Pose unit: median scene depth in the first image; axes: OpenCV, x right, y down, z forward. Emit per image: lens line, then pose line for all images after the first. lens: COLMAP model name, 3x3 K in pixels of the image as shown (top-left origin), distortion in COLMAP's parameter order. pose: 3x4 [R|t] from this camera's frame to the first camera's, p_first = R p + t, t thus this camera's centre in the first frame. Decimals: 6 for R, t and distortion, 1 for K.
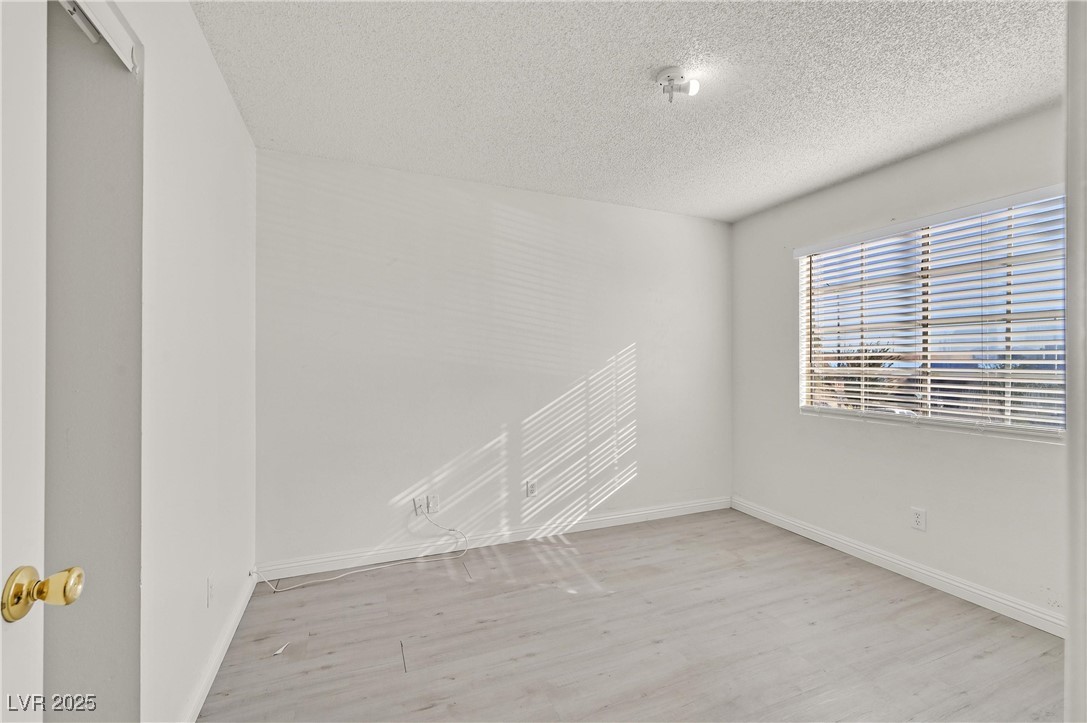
lens RADIAL K [[441.9, 0, 545.5], [0, 441.9, 363.4], [0, 0, 1]] dist [-0.002023, -0.000293]
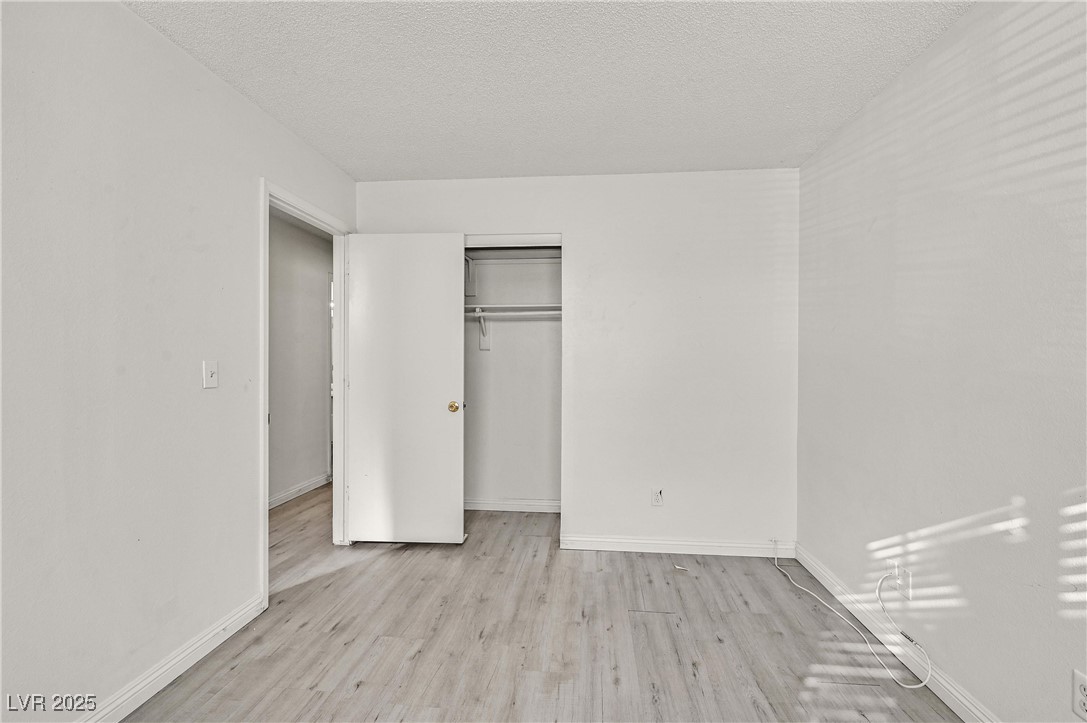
lens RADIAL K [[441.9, 0, 545.5], [0, 441.9, 363.4], [0, 0, 1]] dist [-0.002023, -0.000293]
pose [[-0.455199, 0.000579, -0.890390, 0.704009], [-0.007594, 0.999961, 0.004532, 0.007938], [0.890358, 0.008824, -0.455176, 1.076816]]
